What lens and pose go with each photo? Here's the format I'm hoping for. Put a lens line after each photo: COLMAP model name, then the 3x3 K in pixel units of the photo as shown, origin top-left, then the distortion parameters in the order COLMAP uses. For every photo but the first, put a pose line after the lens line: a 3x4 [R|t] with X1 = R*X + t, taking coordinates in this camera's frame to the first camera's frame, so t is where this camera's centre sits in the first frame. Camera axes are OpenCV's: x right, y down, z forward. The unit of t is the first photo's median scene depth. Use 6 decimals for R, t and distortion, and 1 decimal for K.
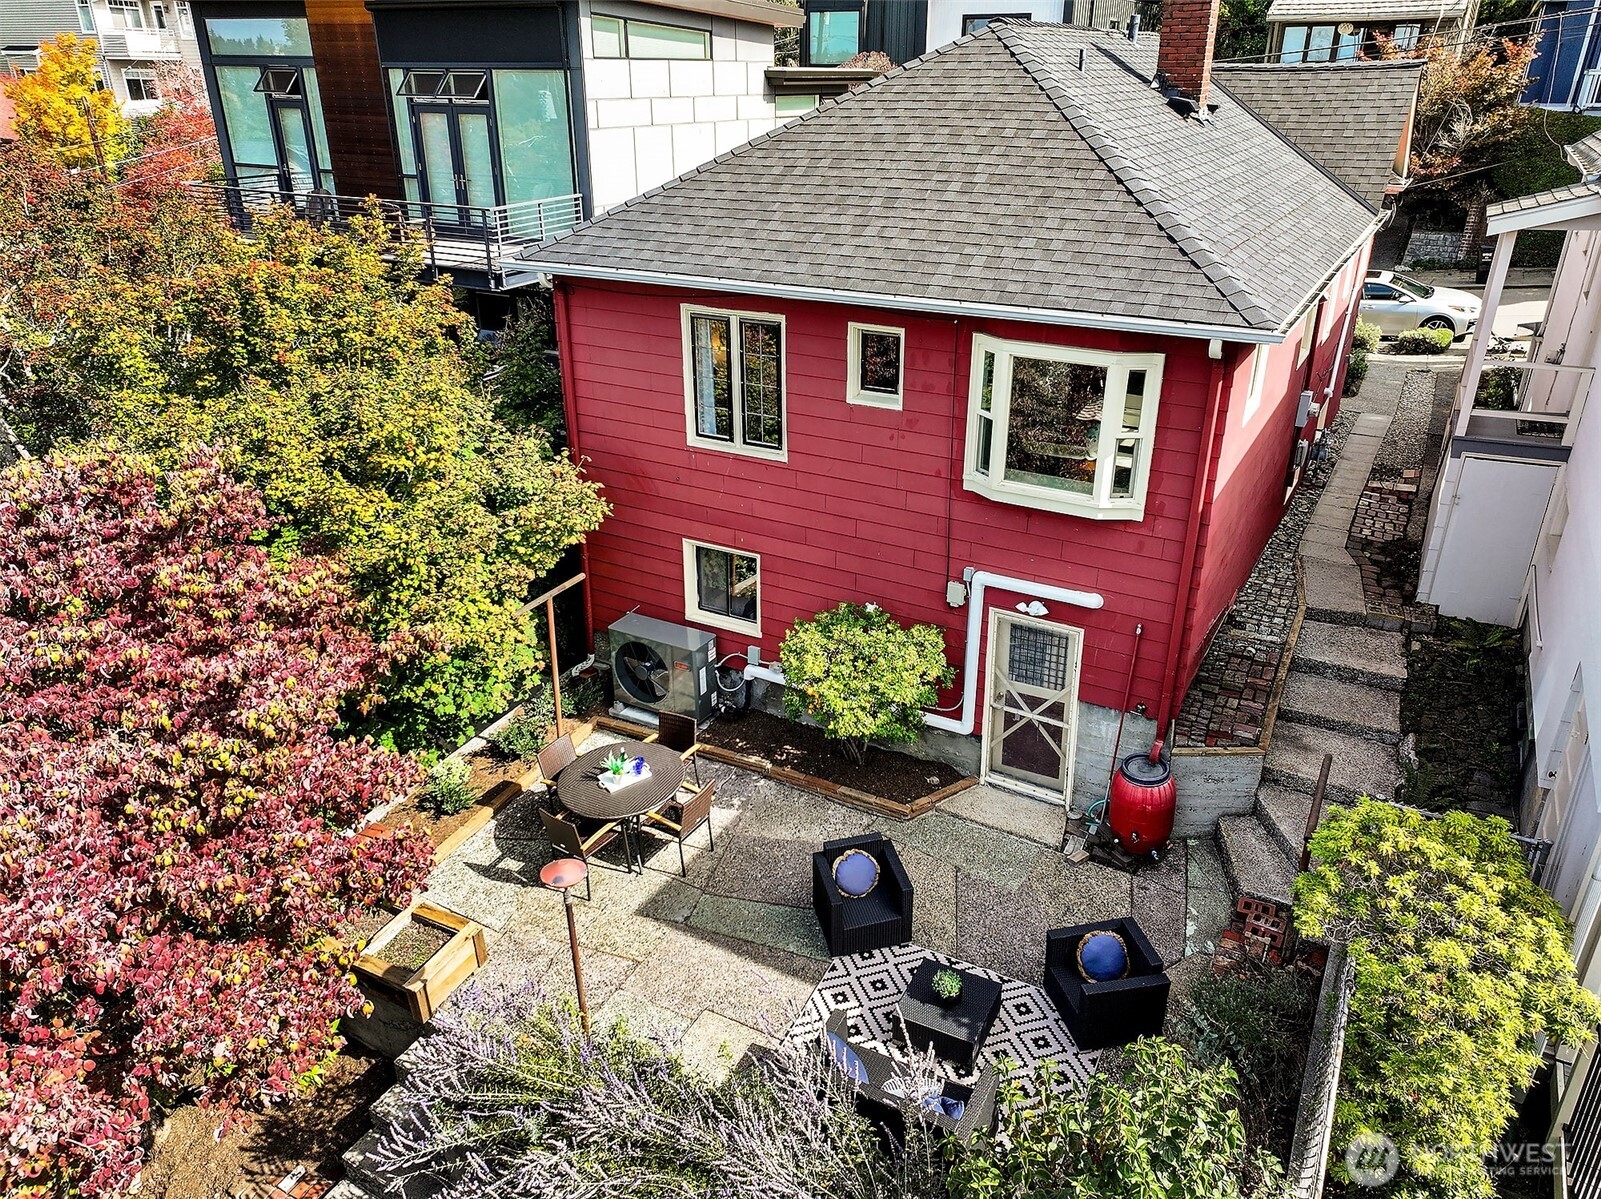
lens RADIAL K [[1132.7, 0, 800.8], [0, 1132.7, 595.8], [0, 0, 1]] dist [-0.001379, 0.007131]
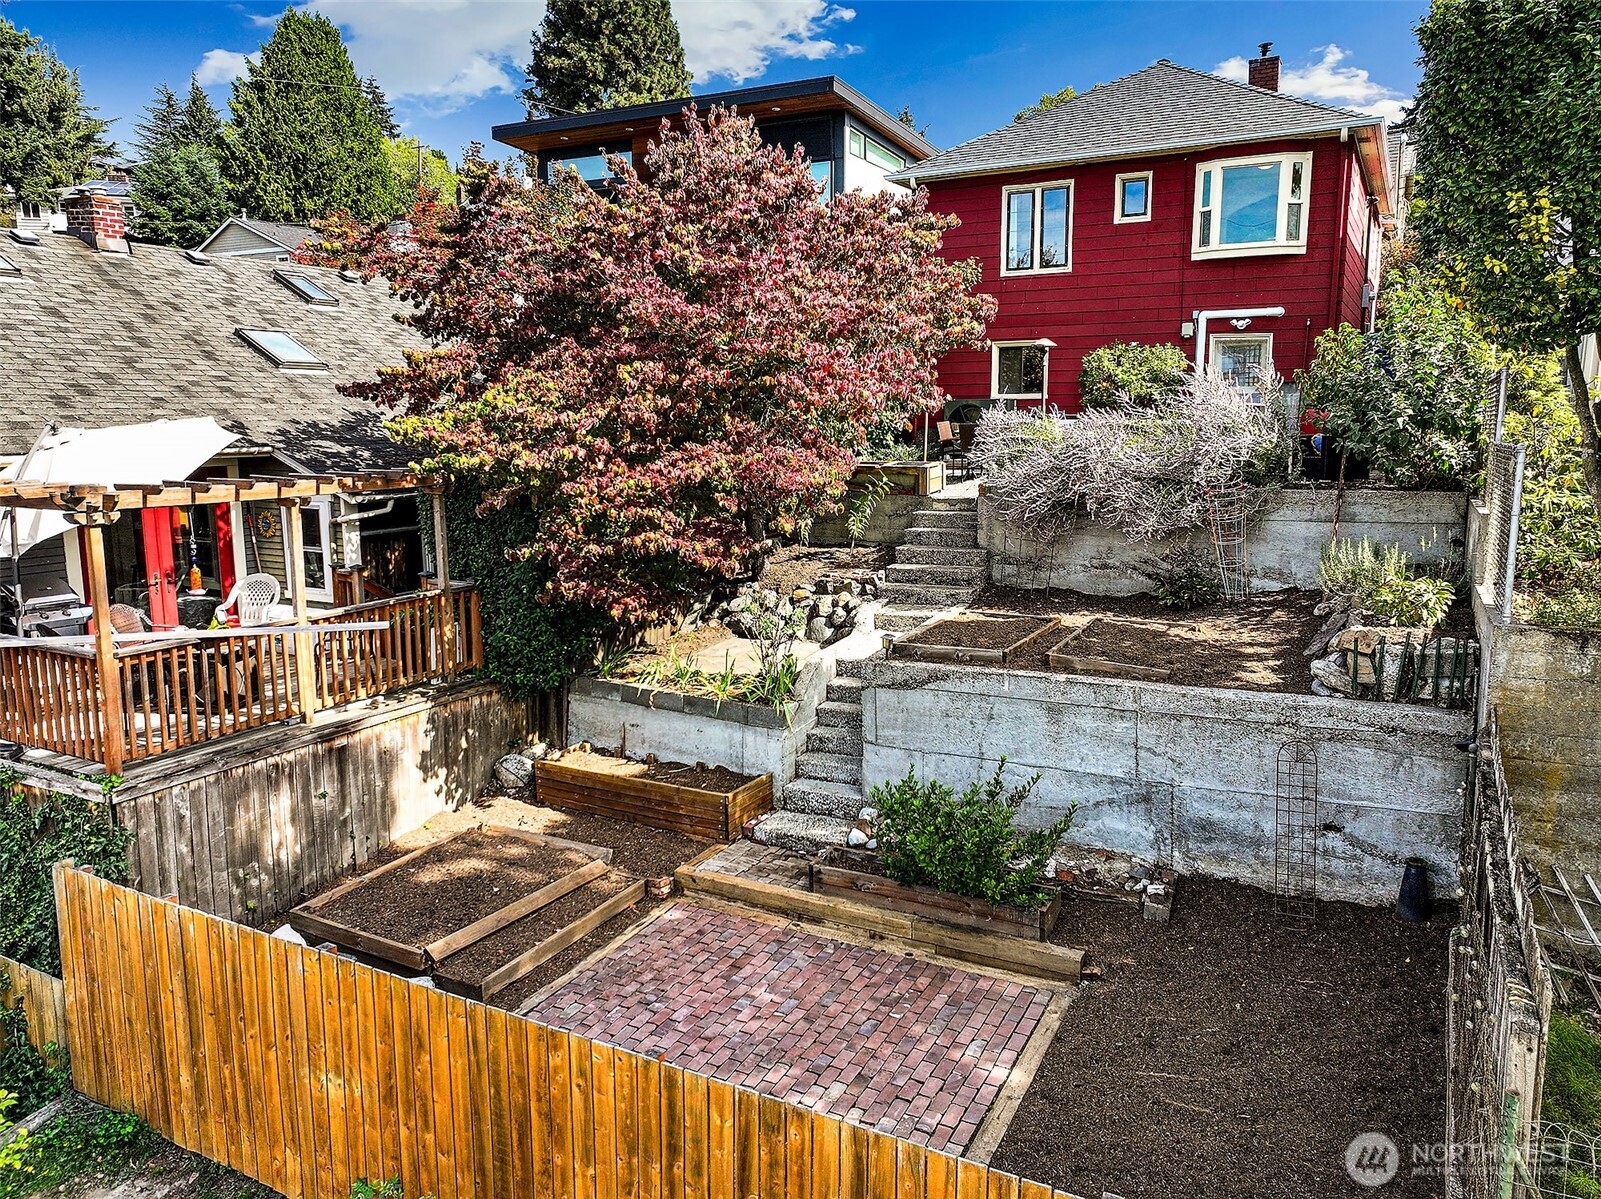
lens RADIAL K [[1132.7, 0, 801.4], [0, 1132.7, 602.1], [0, 0, 1]] dist [-0.001379, 0.007131]
pose [[0.999740, -0.009003, 0.020958, -0.465842], [0.014301, 0.963193, -0.268432, 0.819798], [-0.017770, 0.268661, 0.963071, -0.469850]]
